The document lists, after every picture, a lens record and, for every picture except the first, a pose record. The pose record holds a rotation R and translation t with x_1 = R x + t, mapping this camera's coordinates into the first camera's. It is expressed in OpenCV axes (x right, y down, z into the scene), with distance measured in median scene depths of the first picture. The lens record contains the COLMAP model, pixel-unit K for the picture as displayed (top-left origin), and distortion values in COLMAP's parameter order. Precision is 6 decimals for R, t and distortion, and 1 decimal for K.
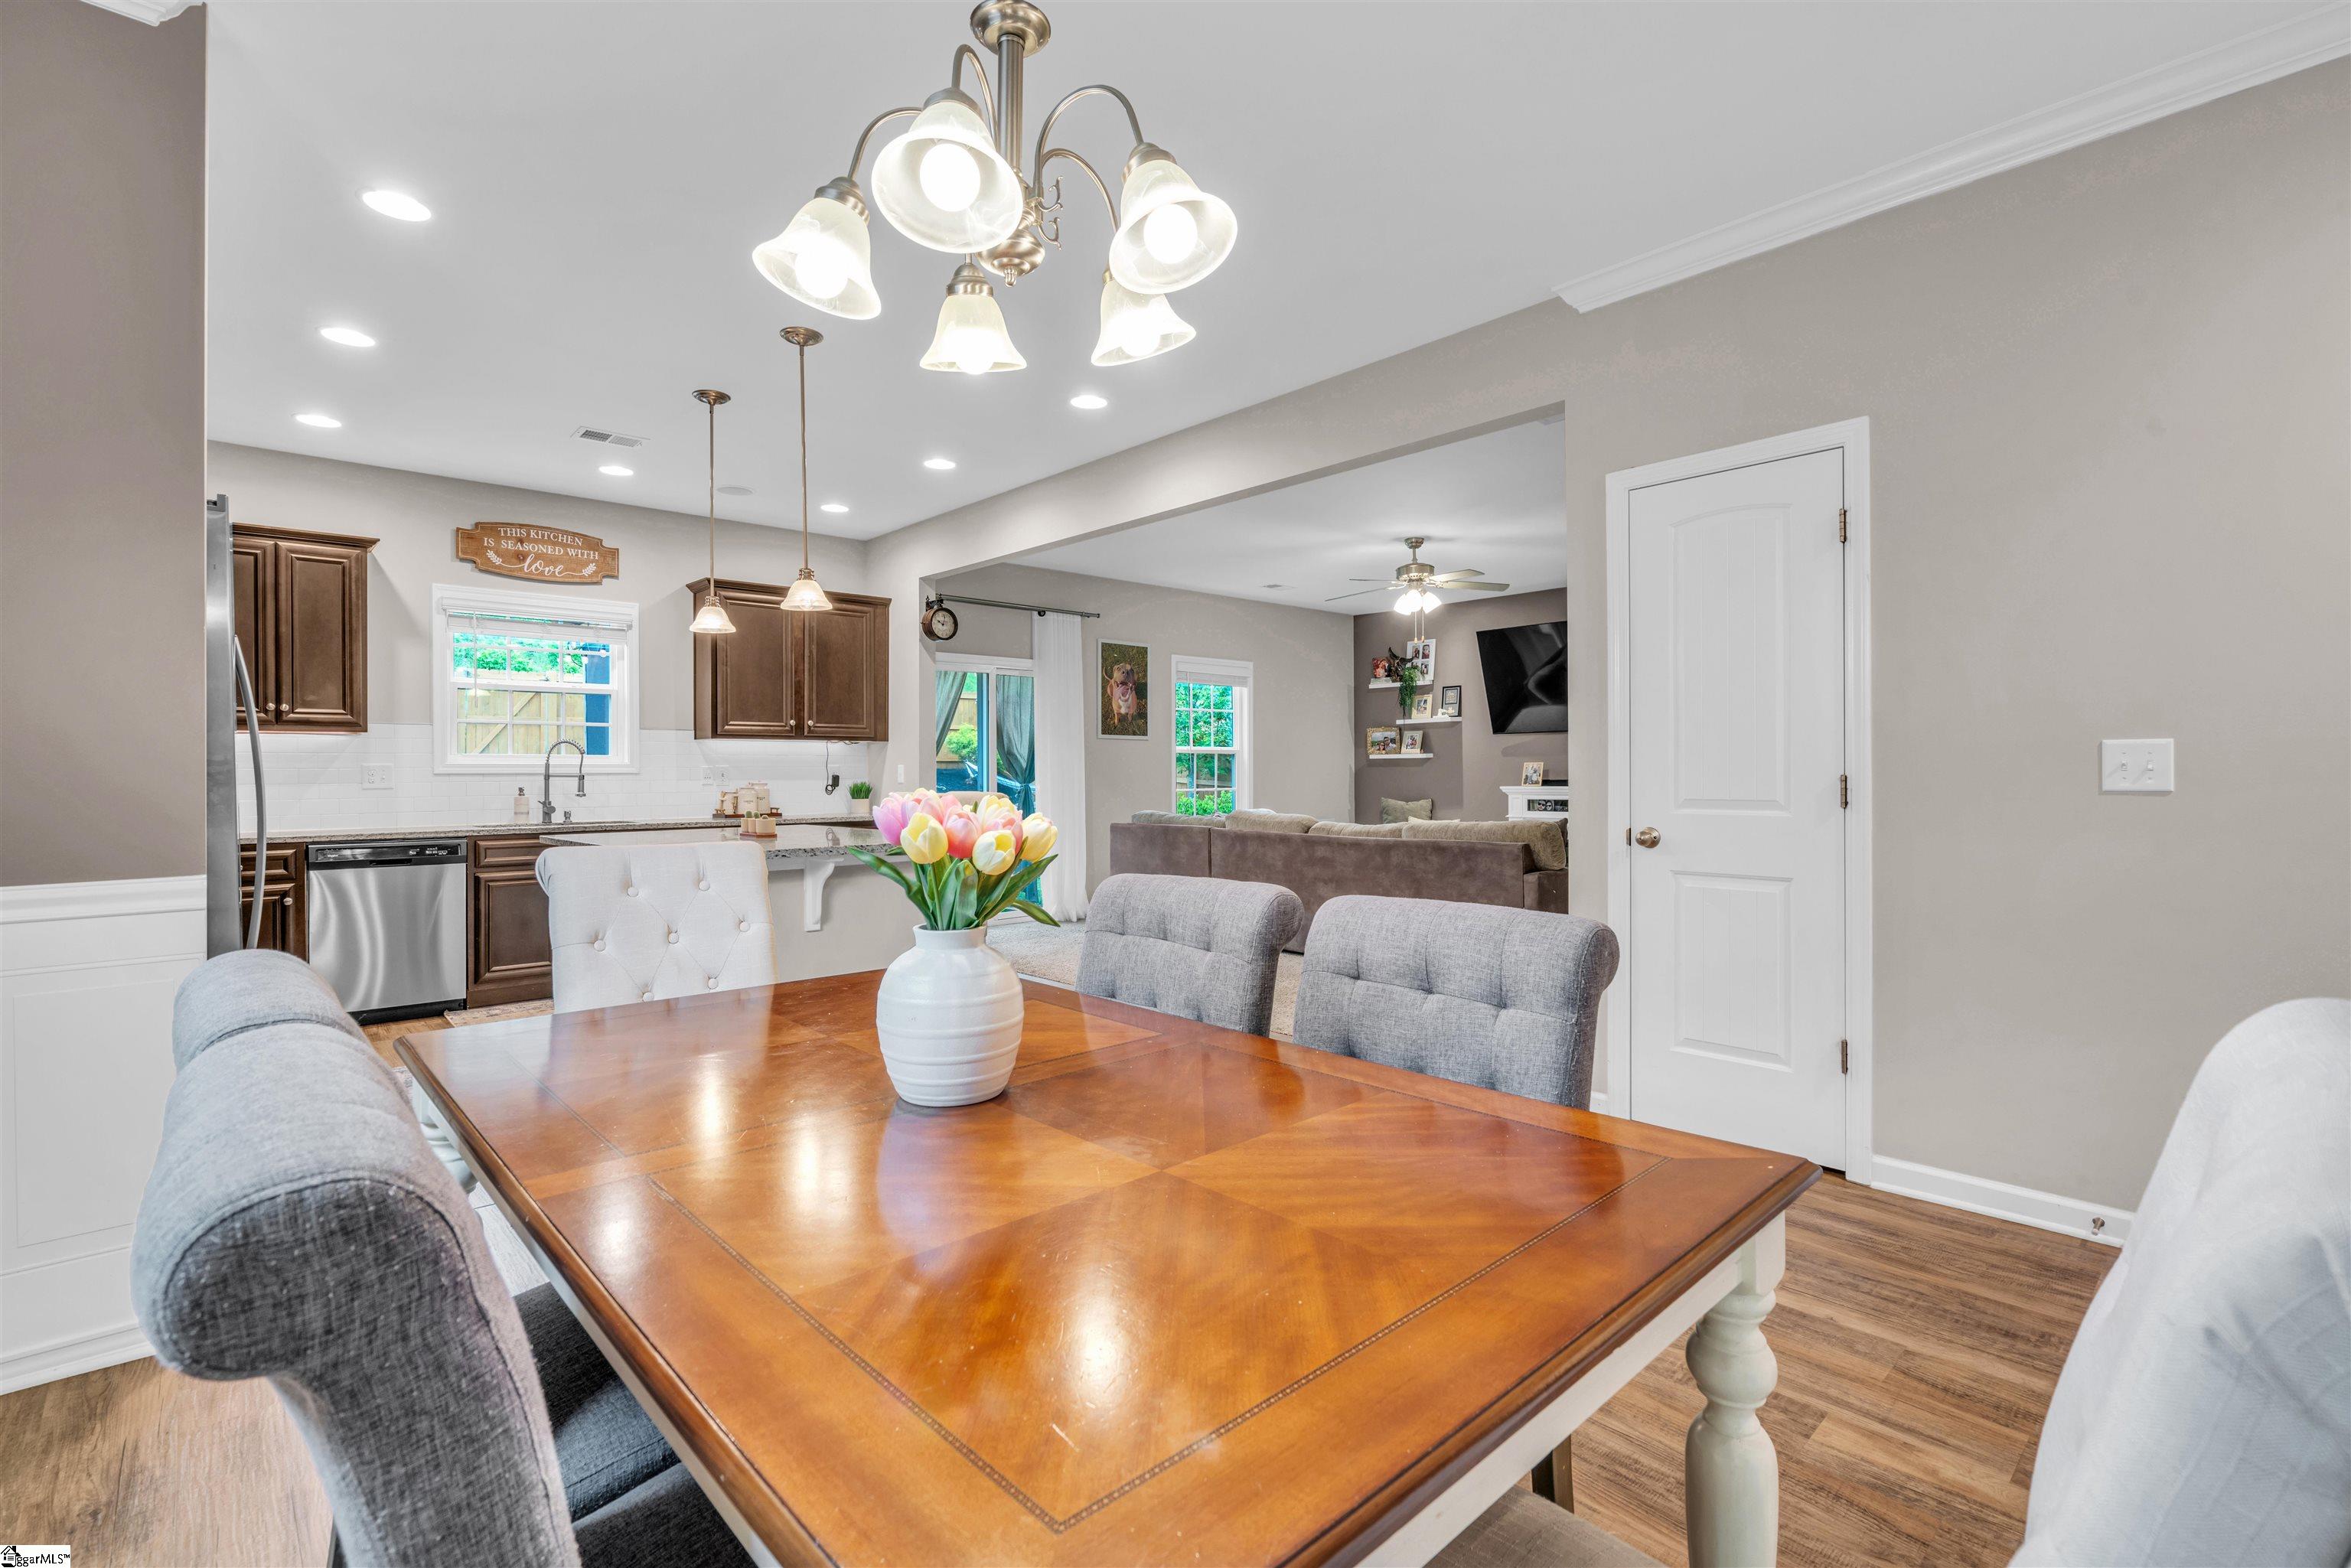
lens RADIAL K [[1068.9, 0, 1171.8], [0, 1068.9, 776.1], [0, 0, 1]] dist [-0.004632, 0.002931]
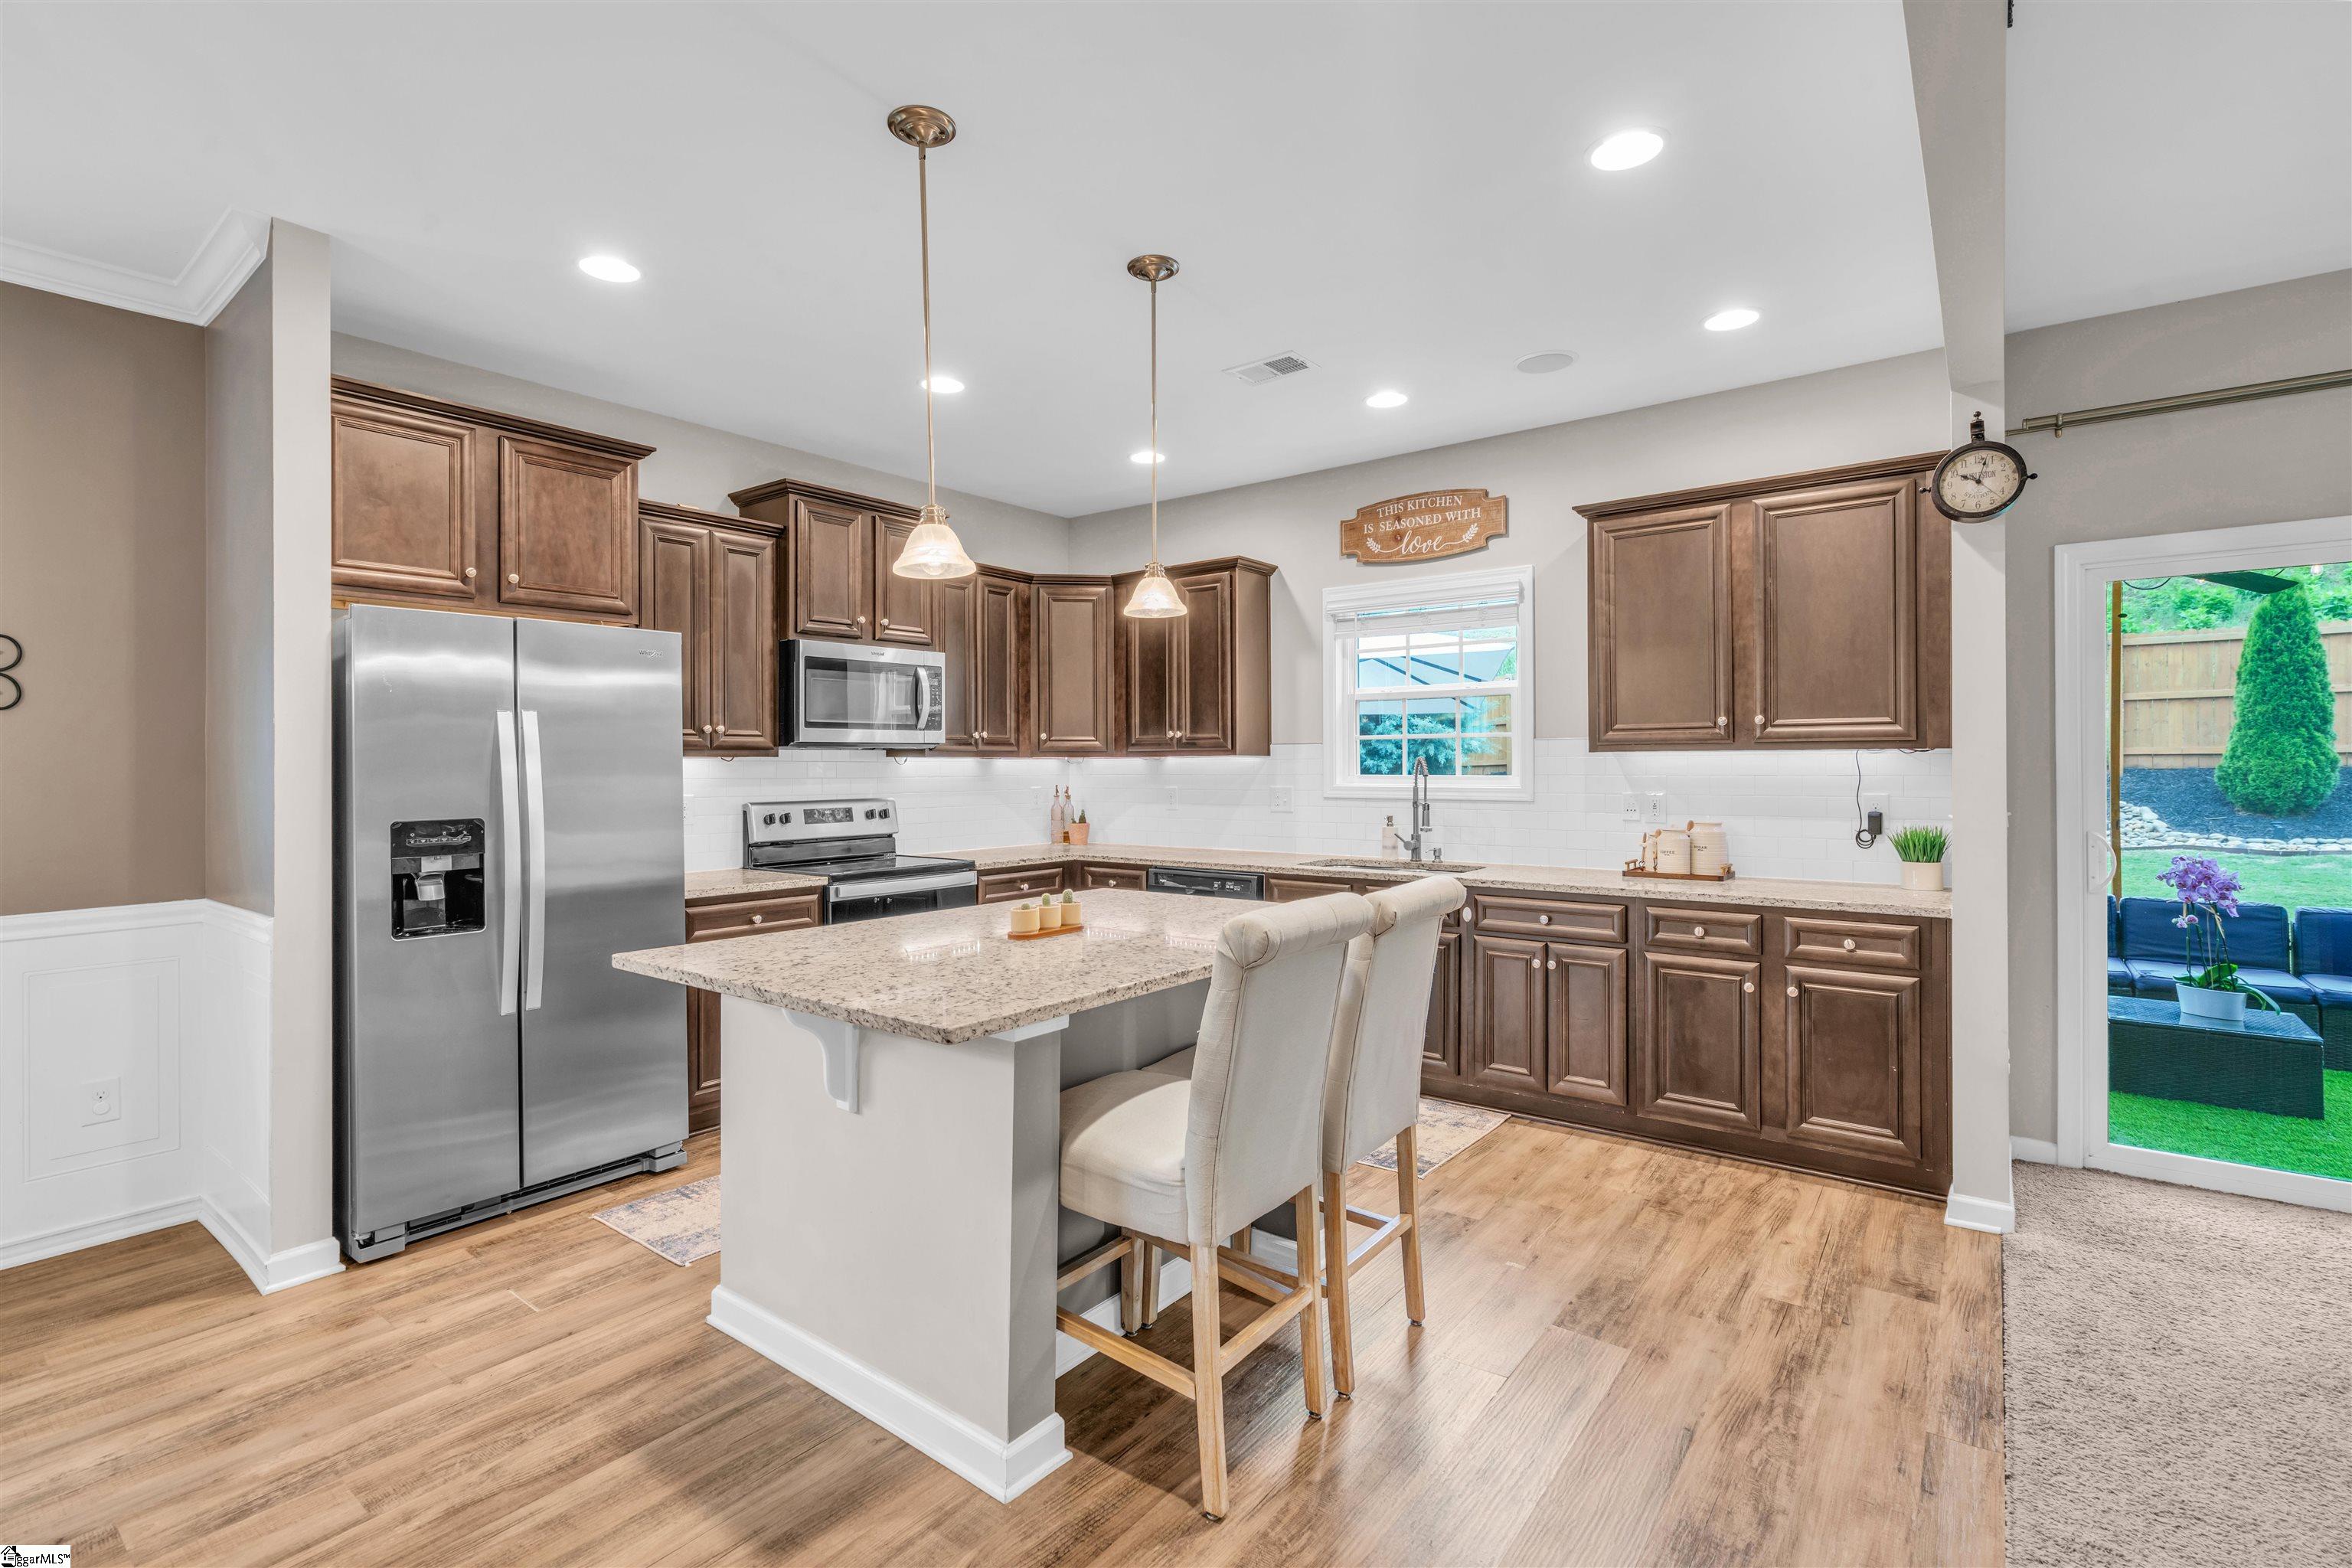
lens RADIAL K [[1069.4, 0, 1168.0], [0, 1069.4, 764.3], [0, 0, 1]] dist [-0.004632, 0.002931]
pose [[0.159345, 0.005359, -0.987208, 0.116250], [0.001542, 0.999983, 0.005678, -0.021484], [0.987222, -0.002427, 0.159334, 0.437036]]
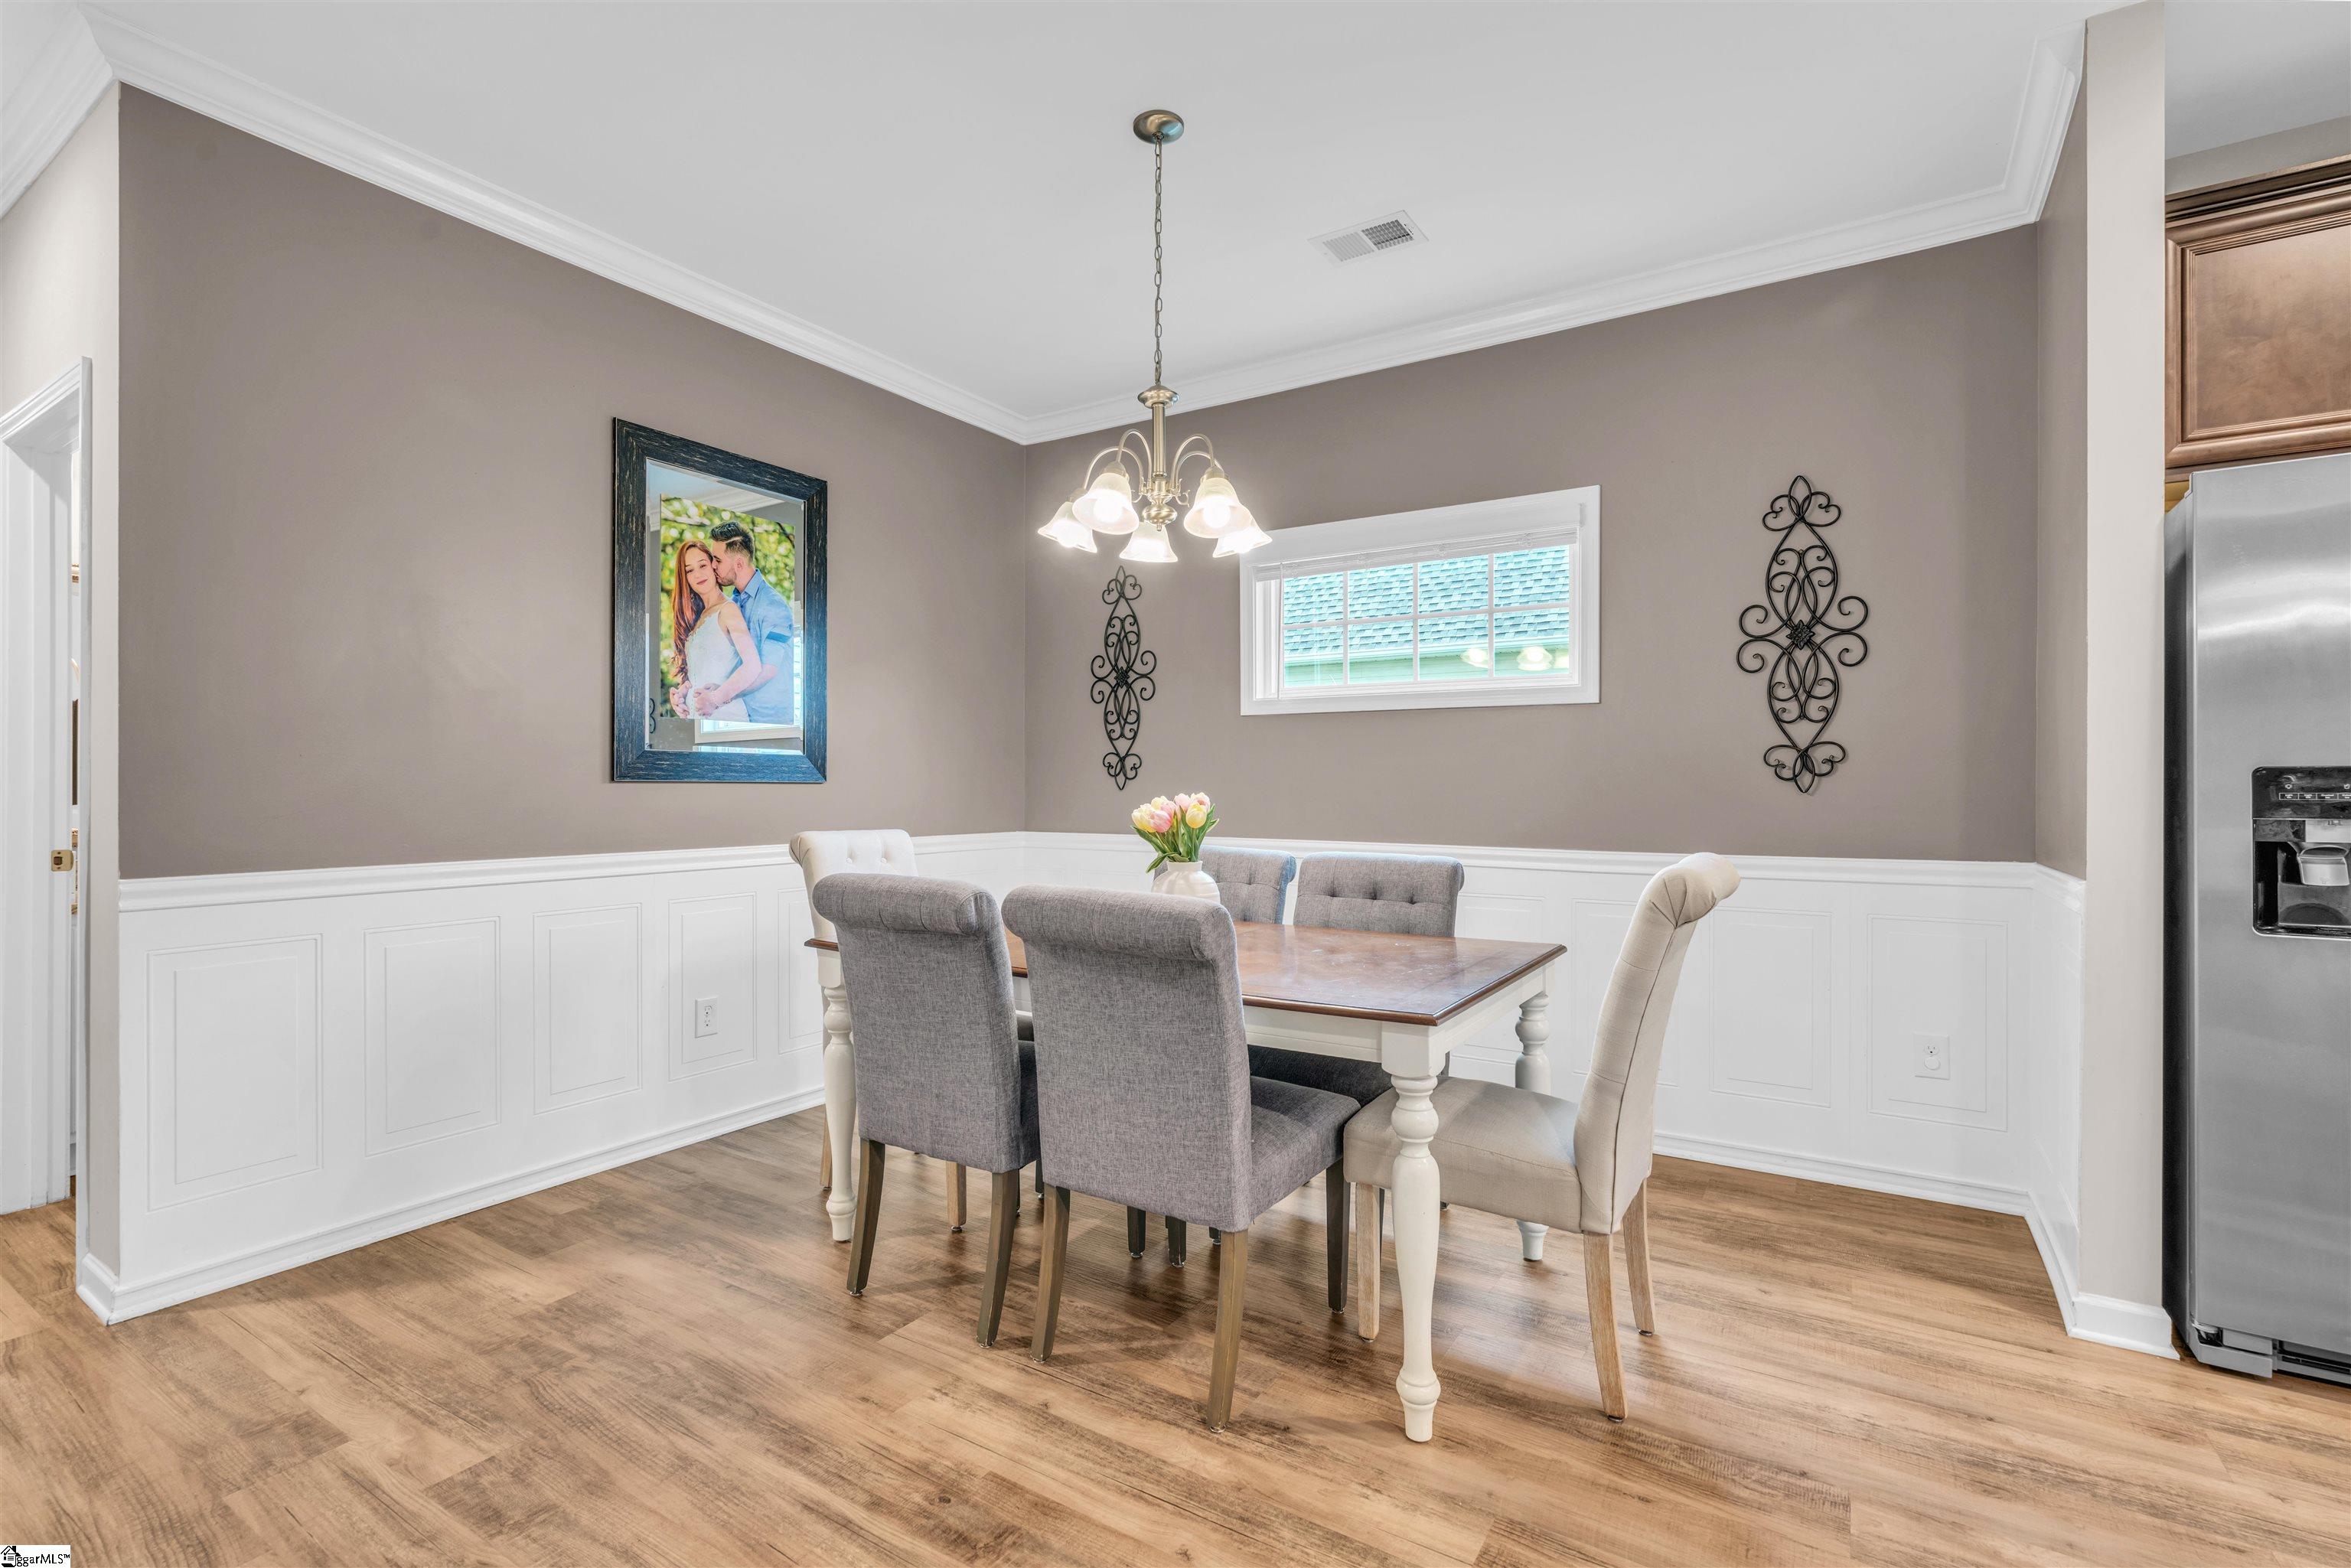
lens RADIAL K [[1068.9, 0, 1169.6], [0, 1068.9, 785.1], [0, 0, 1]] dist [-0.004632, 0.002931]
pose [[-0.968720, 0.003658, -0.248128, 0.044742], [0.003058, 0.999991, 0.002802, -0.000478], [0.248136, 0.001956, -0.968723, 0.421531]]
